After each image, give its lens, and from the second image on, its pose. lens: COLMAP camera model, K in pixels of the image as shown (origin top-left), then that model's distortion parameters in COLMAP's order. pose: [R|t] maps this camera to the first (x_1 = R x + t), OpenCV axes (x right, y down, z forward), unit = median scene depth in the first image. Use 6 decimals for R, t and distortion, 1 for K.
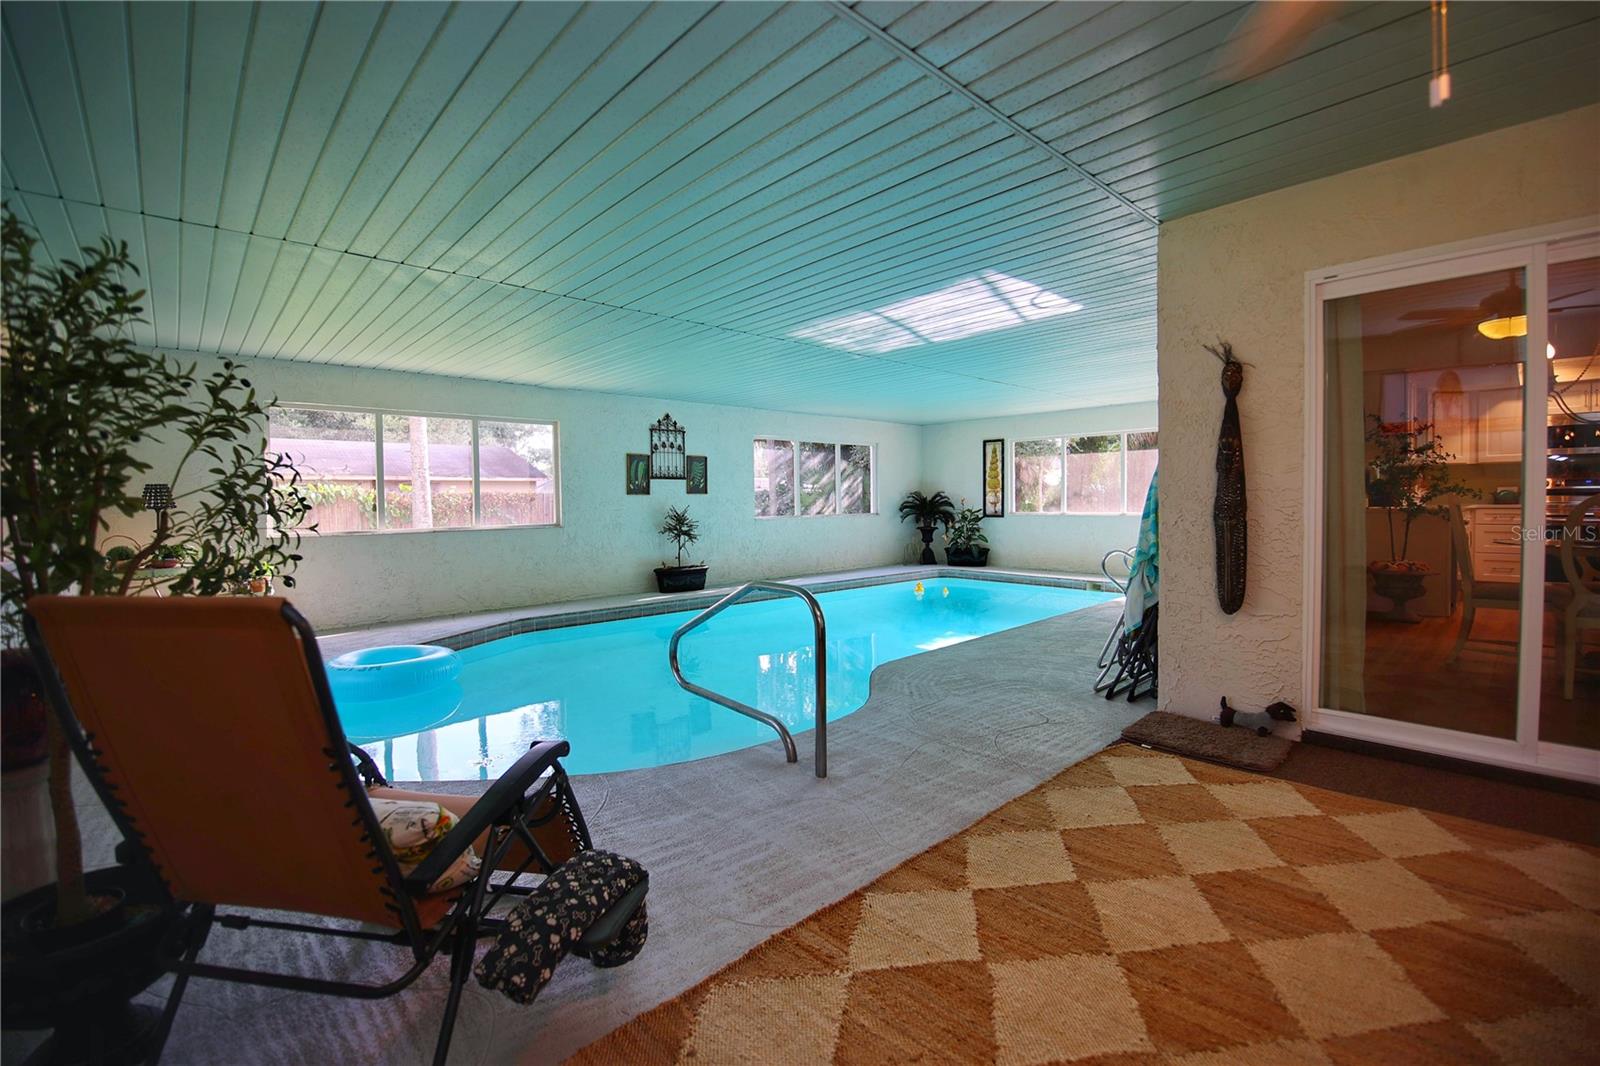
lens RADIAL K [[694.7, 0, 806.1], [0, 694.7, 530.0], [0, 0, 1]] dist [-0.006377, -0.001883]
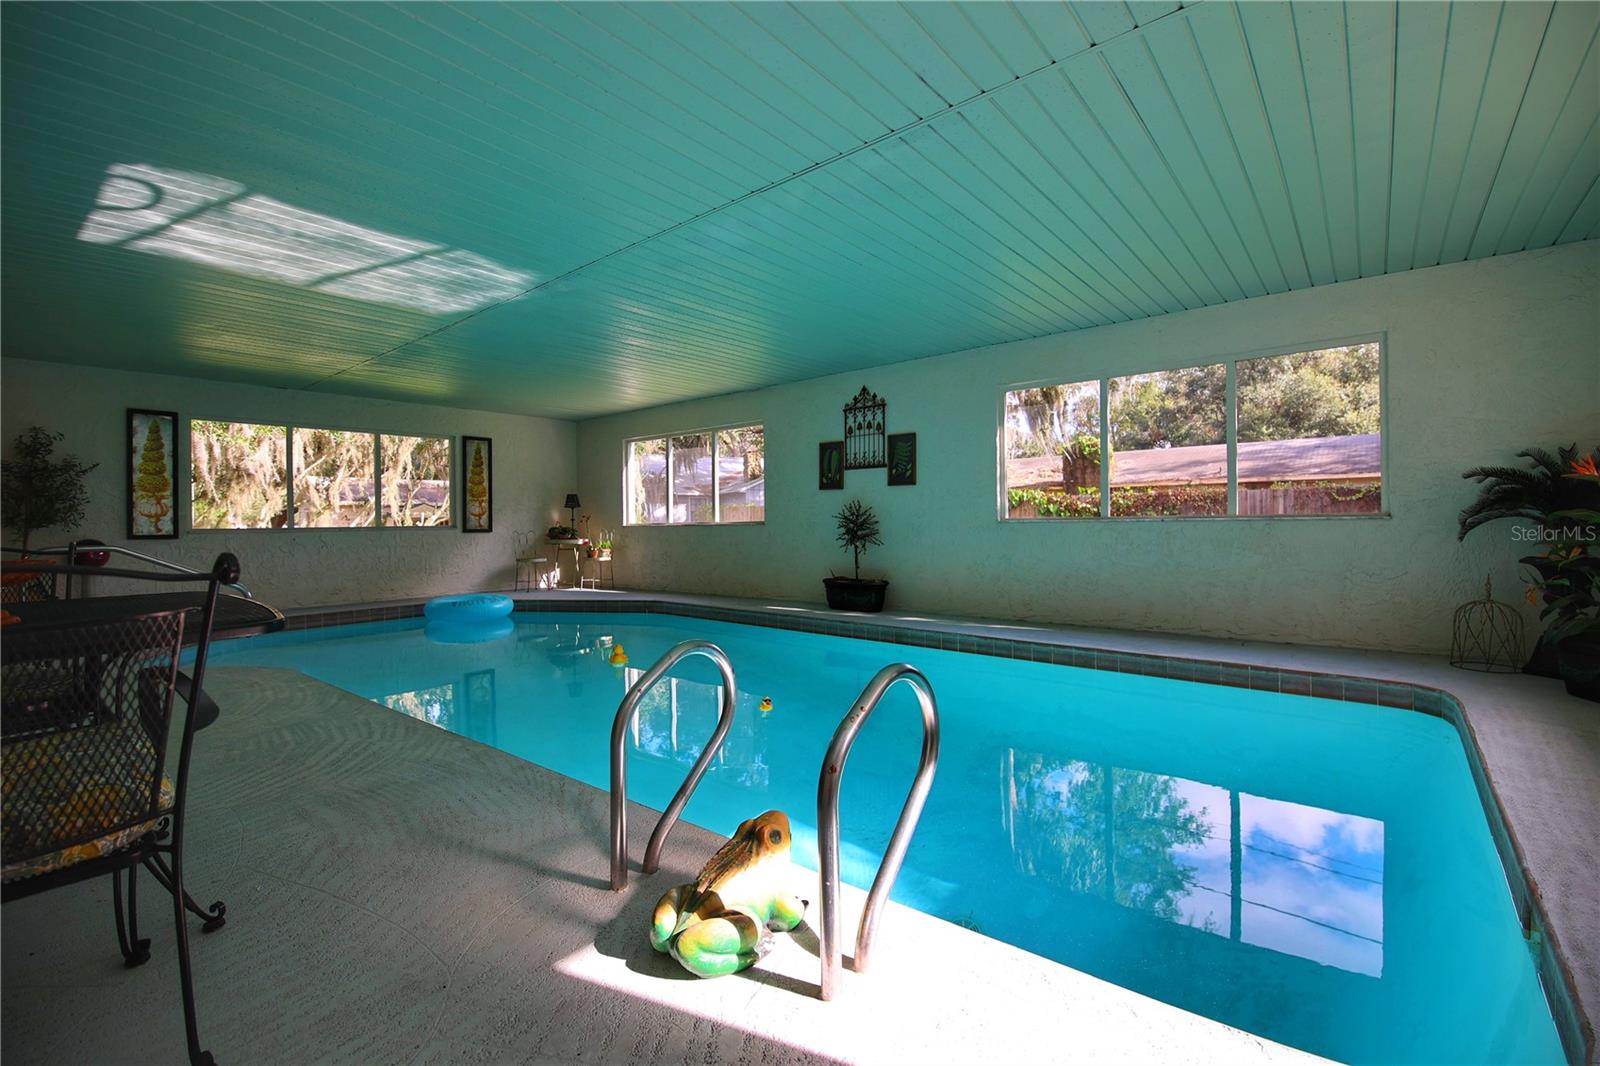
lens RADIAL K [[694.7, 0, 832.6], [0, 694.7, 520.1], [0, 0, 1]] dist [-0.006377, -0.001883]
pose [[0.121243, 0.004731, -0.992612, 0.587914], [-0.032582, 0.999469, 0.000784, -0.013156], [0.992088, 0.032246, 0.121333, 0.865991]]
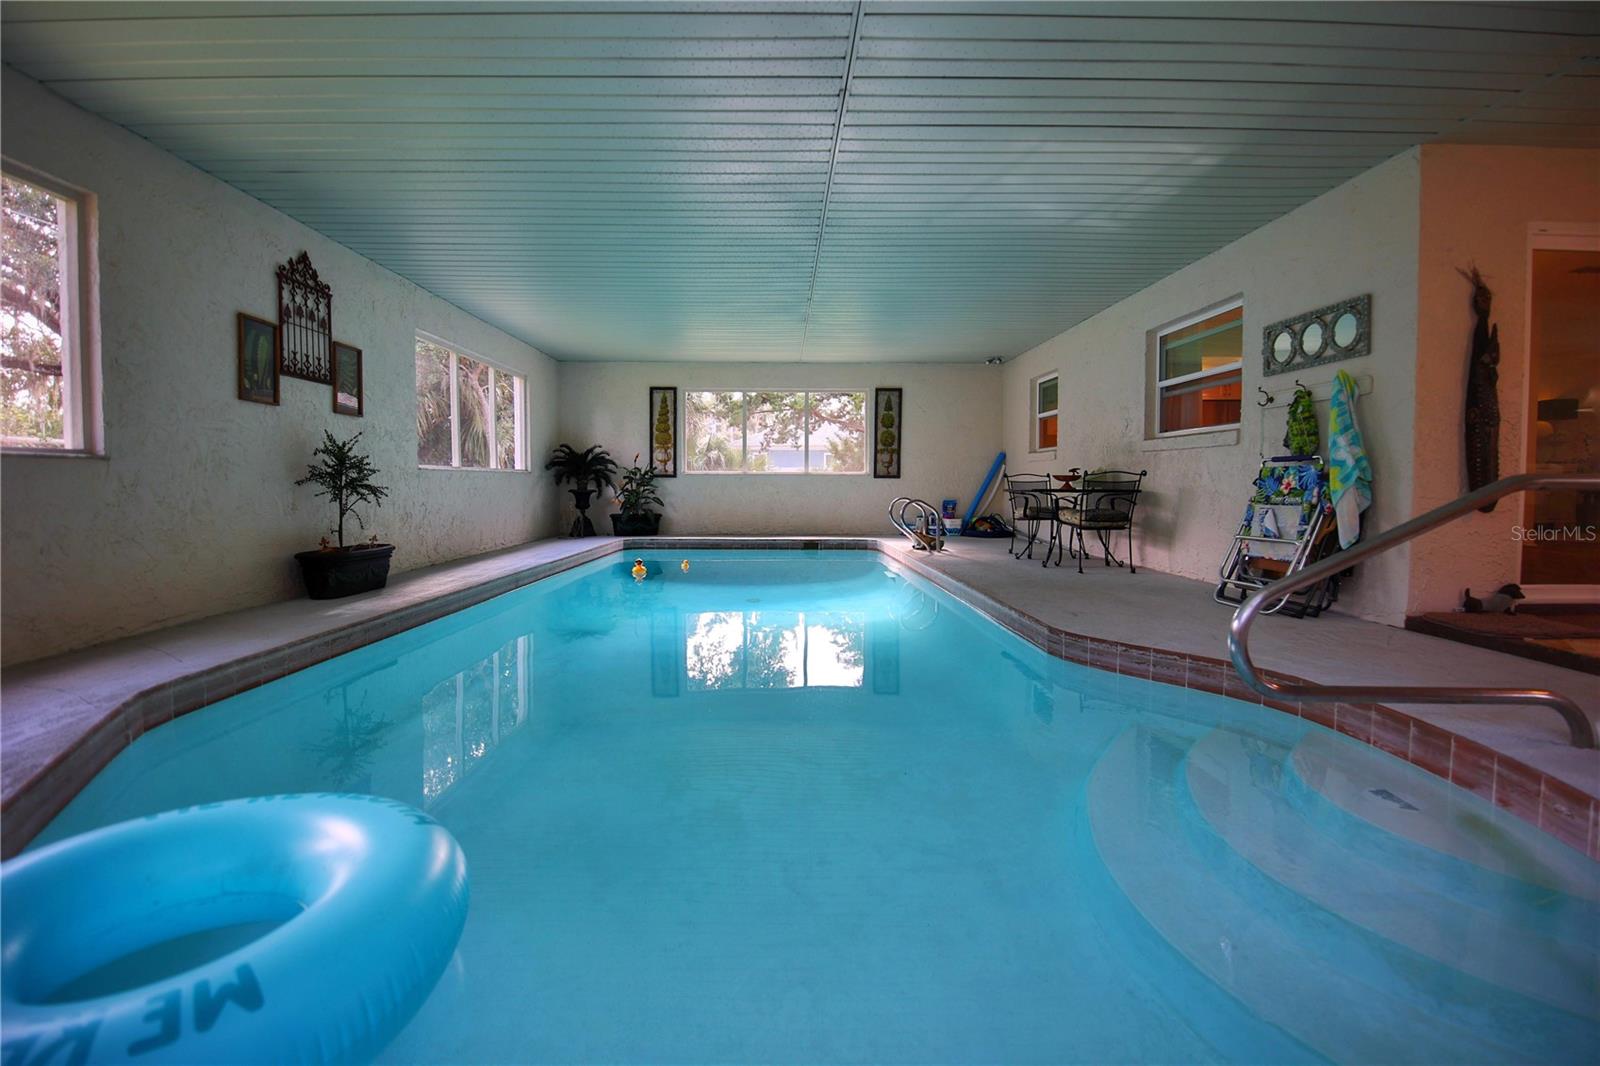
lens RADIAL K [[694.7, 0, 811.5], [0, 694.7, 516.5], [0, 0, 1]] dist [-0.006377, -0.001883]
pose [[0.667363, -0.025825, 0.744284, -0.333189], [0.024309, 0.999621, 0.012888, 0.031159], [-0.744335, 0.009492, 0.667738, 0.375245]]
